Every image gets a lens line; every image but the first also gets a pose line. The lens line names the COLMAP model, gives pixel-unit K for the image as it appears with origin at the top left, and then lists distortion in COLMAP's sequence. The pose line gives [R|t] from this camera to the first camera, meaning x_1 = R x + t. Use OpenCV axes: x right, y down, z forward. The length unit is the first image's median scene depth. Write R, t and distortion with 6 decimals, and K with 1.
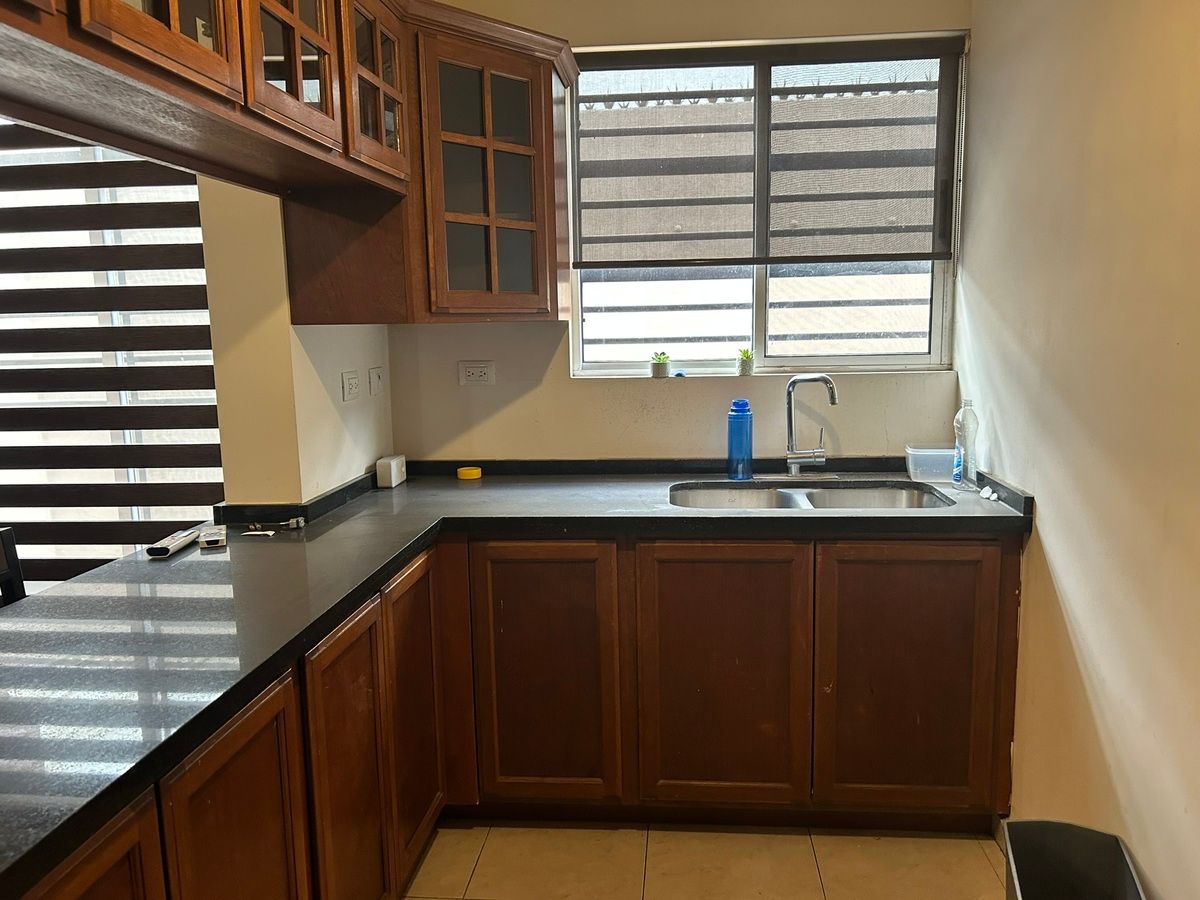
lens RADIAL K [[904.8, 0, 604.6], [0, 904.8, 457.6], [0, 0, 1]] dist [0.044379, -0.024785]
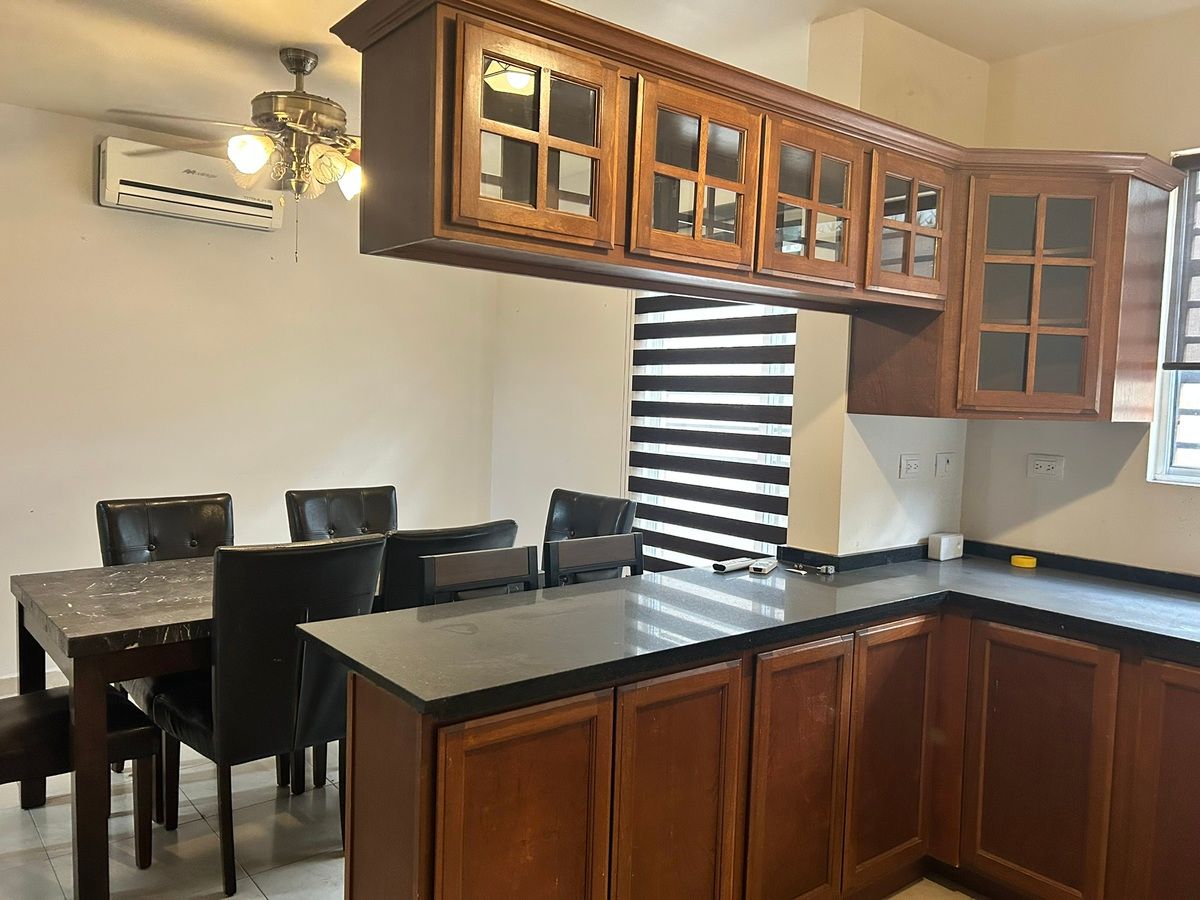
lens RADIAL K [[904.8, 0, 599.0], [0, 904.8, 449.1], [0, 0, 1]] dist [0.044379, -0.024785]
pose [[0.691134, 0.087935, -0.717357, 0.313915], [-0.151437, 0.988156, -0.024771, -0.012879], [0.706683, 0.125755, 0.696265, -0.108405]]
